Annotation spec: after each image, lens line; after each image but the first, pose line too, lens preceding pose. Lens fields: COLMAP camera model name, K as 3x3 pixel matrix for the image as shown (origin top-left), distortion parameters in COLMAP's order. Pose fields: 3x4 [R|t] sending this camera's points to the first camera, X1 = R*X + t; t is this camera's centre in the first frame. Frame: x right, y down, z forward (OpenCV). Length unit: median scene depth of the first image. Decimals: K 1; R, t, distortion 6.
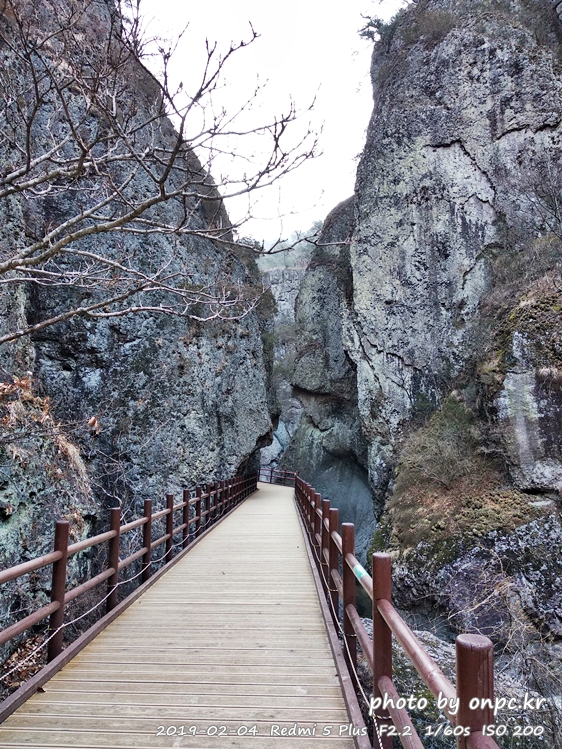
lens RADIAL K [[578.7, 0, 278.5], [0, 578.7, 376.4], [0, 0, 1]] dist [0.043675, -0.049425]
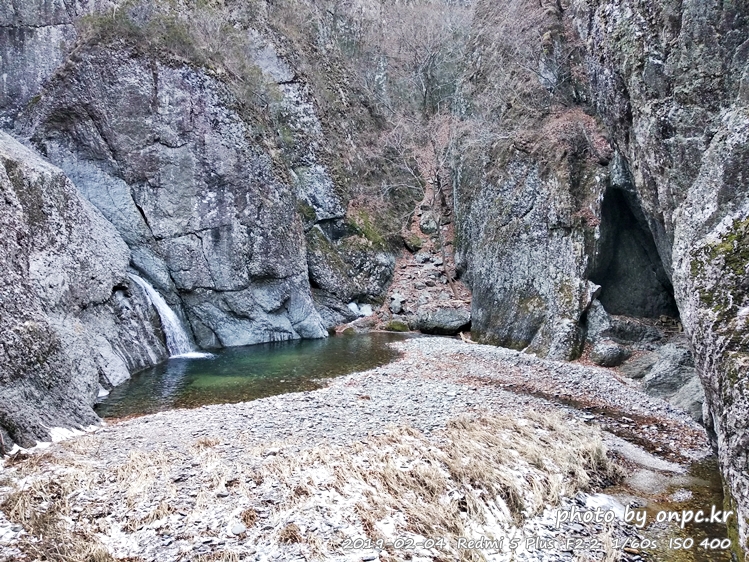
lens RADIAL K [[578.7, 0, 371.2], [0, 578.7, 280.5], [0, 0, 1]] dist [0.043675, -0.049425]
pose [[0.808625, -0.012963, 0.588182, -0.248033], [-0.082260, 0.987445, 0.134852, 0.232521], [-0.582545, -0.157428, 0.797407, 1.808358]]
